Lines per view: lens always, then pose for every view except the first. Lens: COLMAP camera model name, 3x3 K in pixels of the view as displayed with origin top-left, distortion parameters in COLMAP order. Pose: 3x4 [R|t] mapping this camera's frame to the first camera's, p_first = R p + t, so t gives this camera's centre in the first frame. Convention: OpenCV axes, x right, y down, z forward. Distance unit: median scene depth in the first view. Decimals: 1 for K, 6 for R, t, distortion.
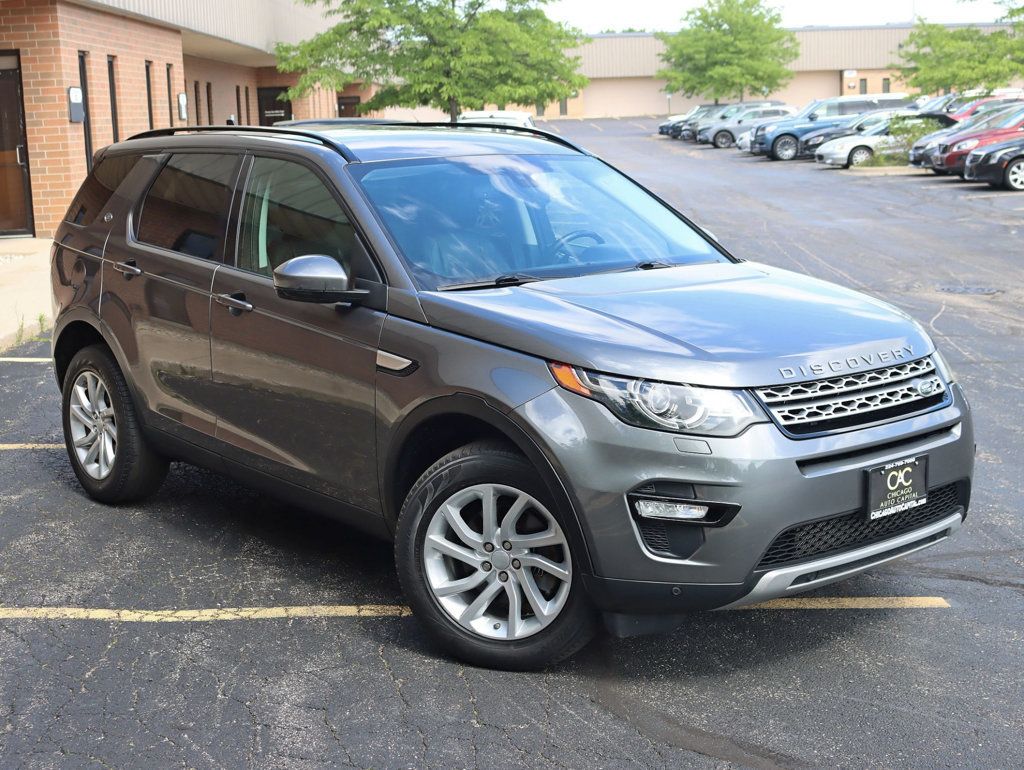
lens RADIAL K [[1370.0, 0, 512.0], [0, 1370.0, 385.0], [0, 0, 1]] dist [-0.029906, -0.001835]
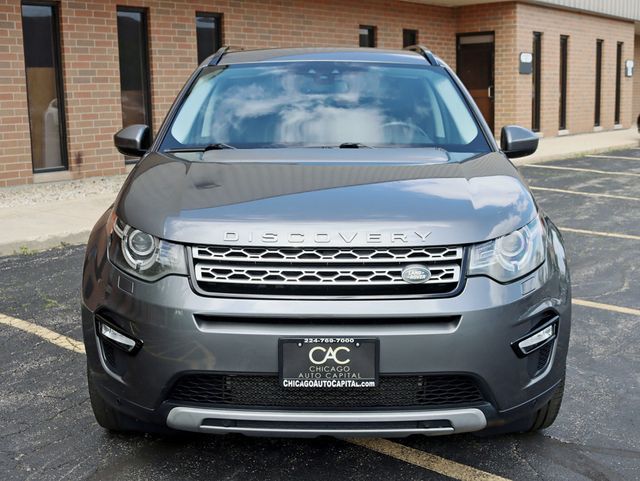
lens RADIAL K [[791.4, 0, 320.0], [0, 791.4, 240.5], [0, 0, 1]] dist [-0.105591, 0.020885]
pose [[0.771910, 0.128601, -0.622589, 0.118118], [-0.122575, 0.991057, 0.052739, -0.008594], [0.623803, 0.035604, 0.780770, 0.099863]]
